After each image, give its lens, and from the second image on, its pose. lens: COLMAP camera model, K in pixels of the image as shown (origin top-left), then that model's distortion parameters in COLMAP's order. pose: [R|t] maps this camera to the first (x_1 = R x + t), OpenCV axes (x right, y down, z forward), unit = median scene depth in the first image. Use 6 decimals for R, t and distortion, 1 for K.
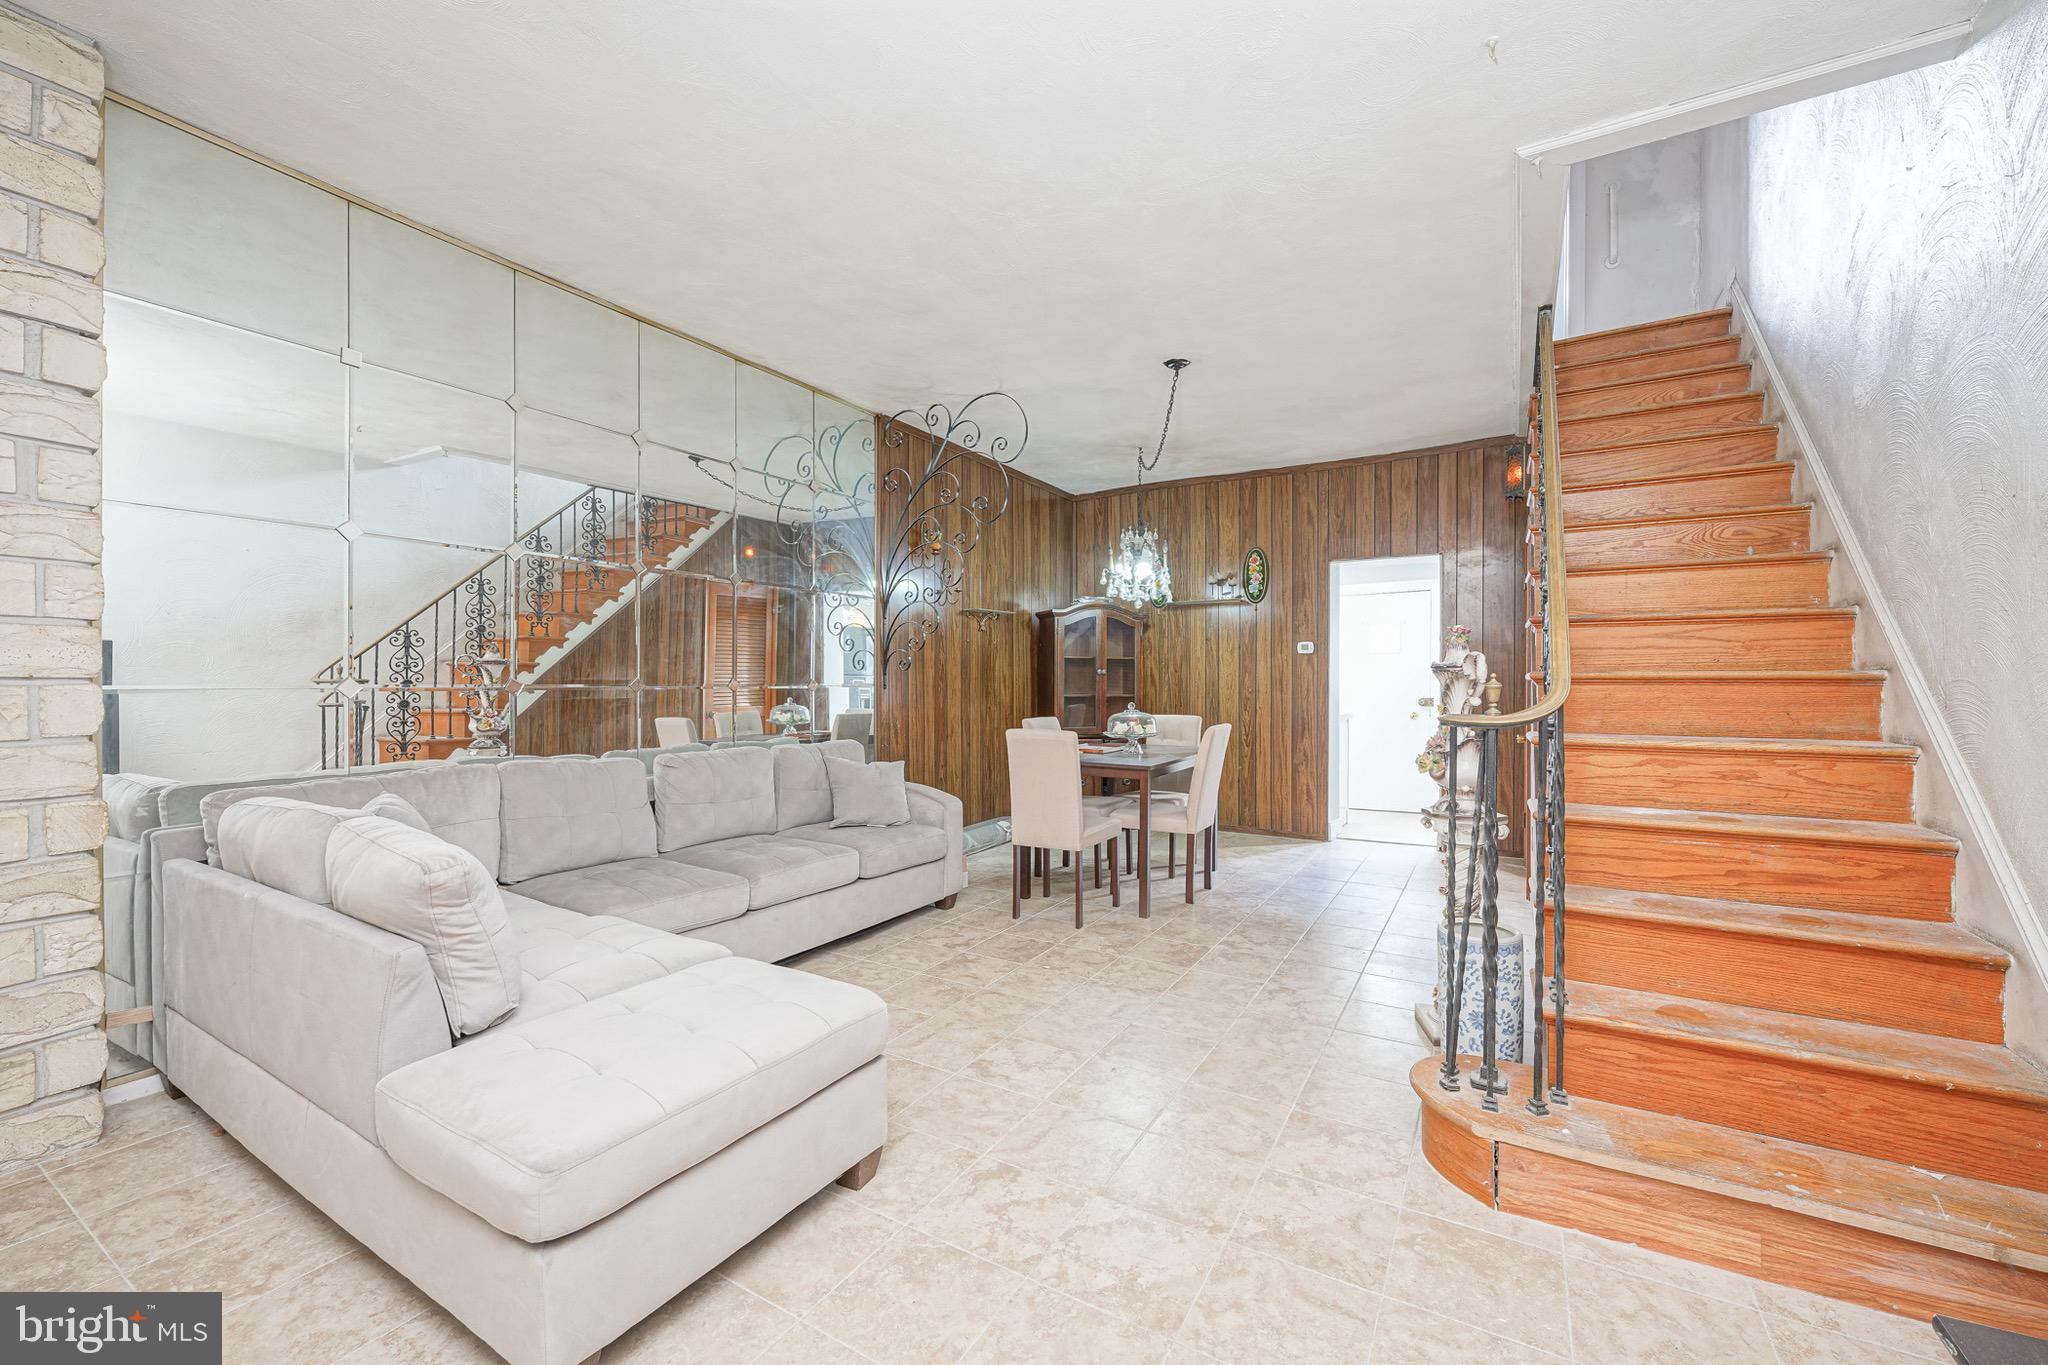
lens RADIAL K [[815.4, 0, 994.3], [0, 815.4, 662.0], [0, 0, 1]] dist [0.000470, -0.000107]
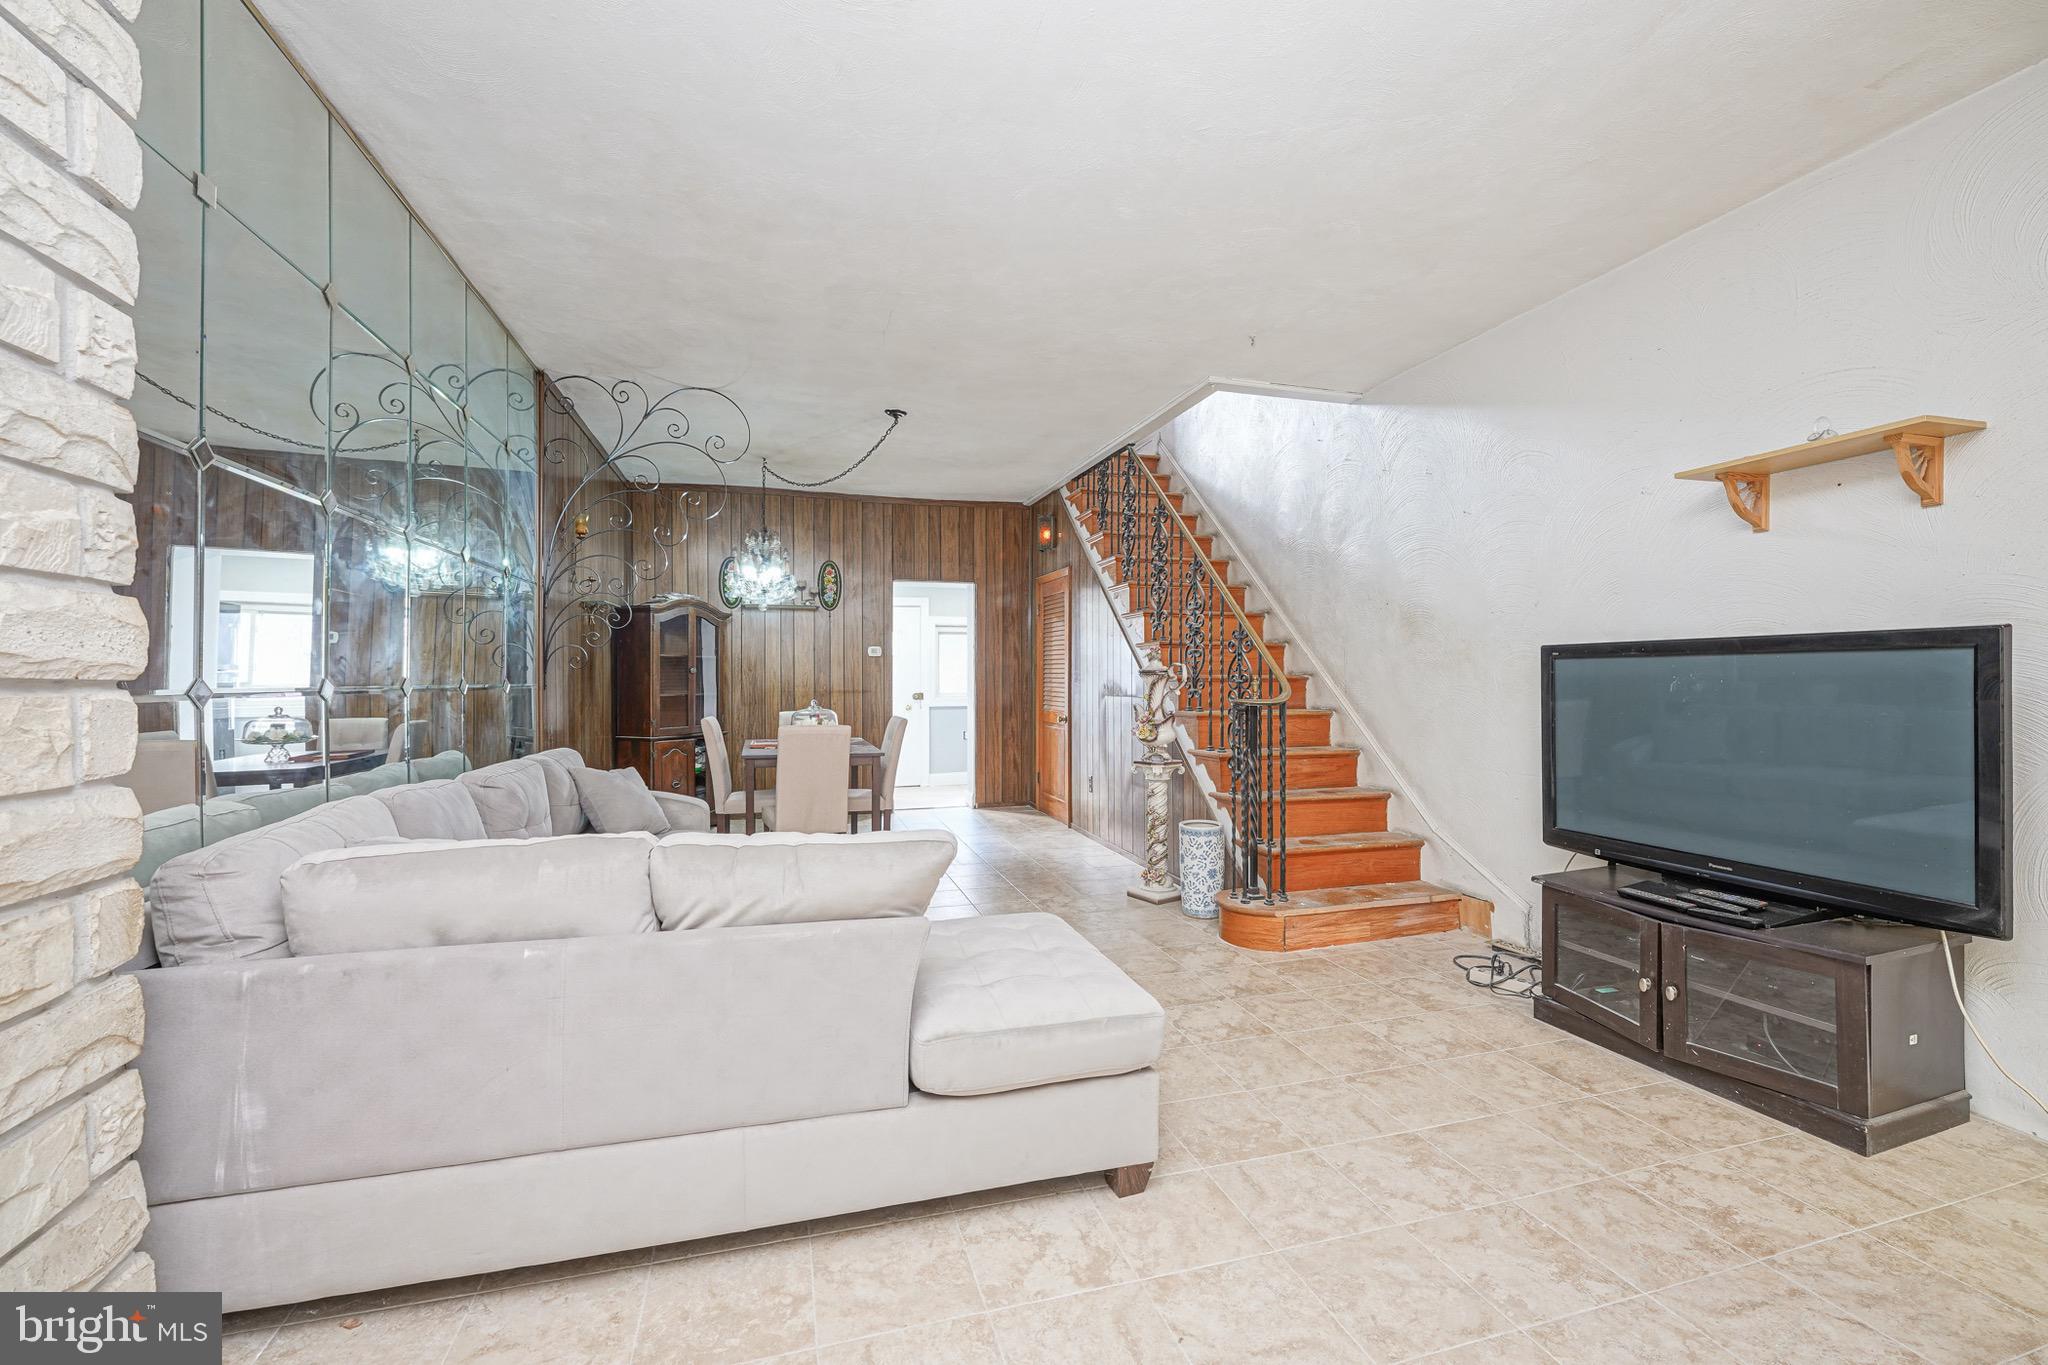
lens RADIAL K [[853.3, 0, 985.3], [0, 853.3, 653.3], [0, 0, 1]] dist [0.001332, 0.000101]
pose [[0.690760, 0.019968, 0.722808, -0.594361], [-0.015871, 0.999797, -0.012453, -0.002636], [-0.722909, -0.002870, 0.690937, 0.047314]]
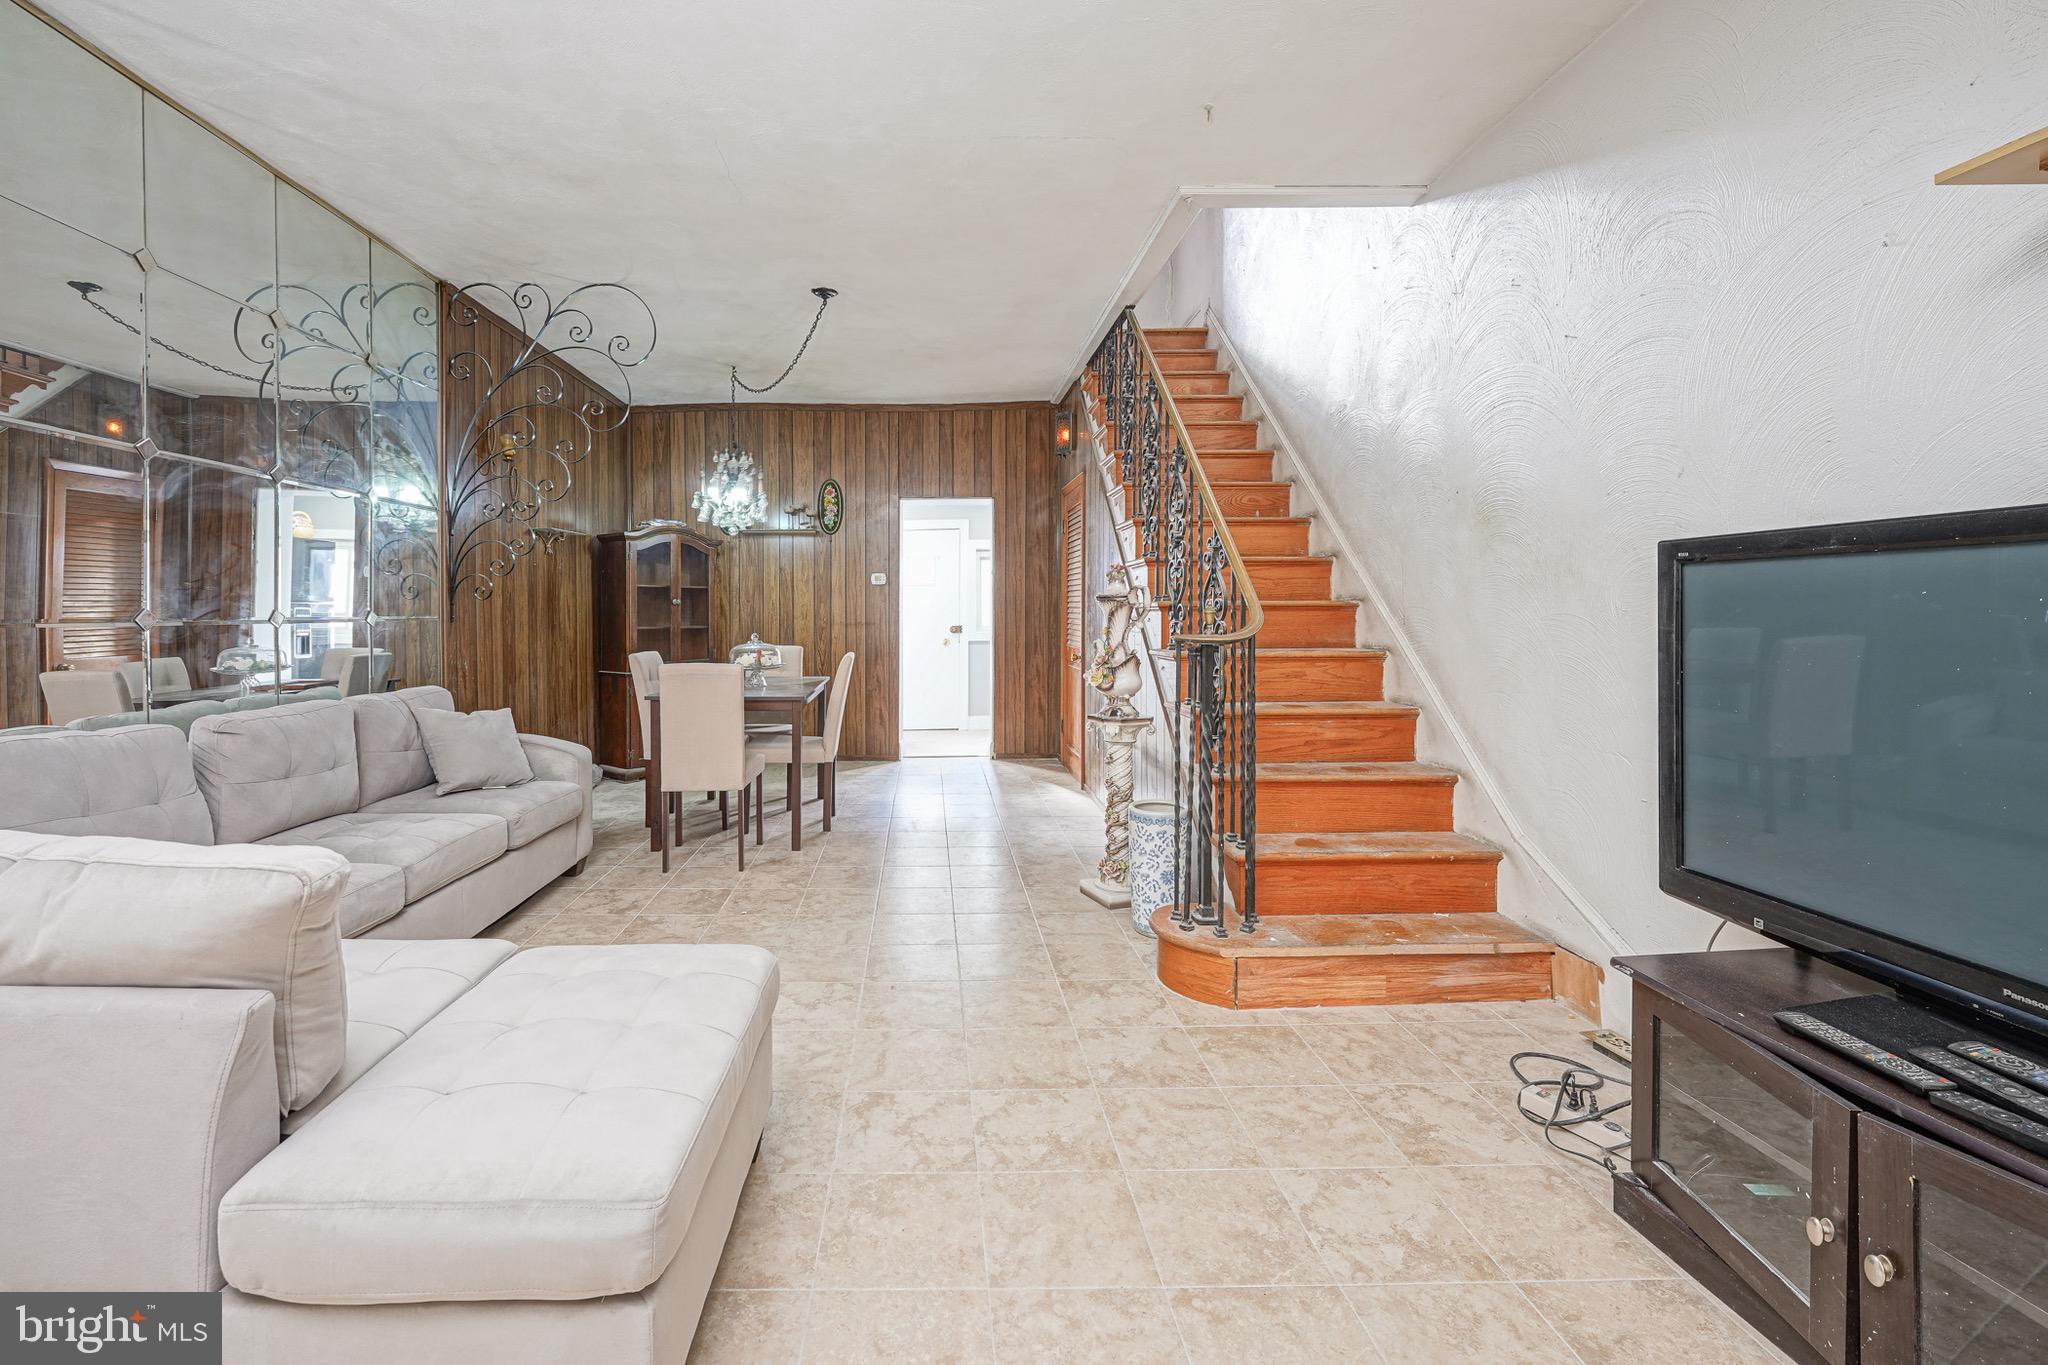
lens RADIAL K [[866.6, 0, 905.5], [0, 866.6, 602.0], [0, 0, 1]] dist [-0.000806, 0.000082]
pose [[0.857030, 0.001040, 0.515266, -0.243853], [-0.006883, 0.999932, 0.009430, 0.002124], [-0.515221, -0.011628, 0.856979, 0.037007]]
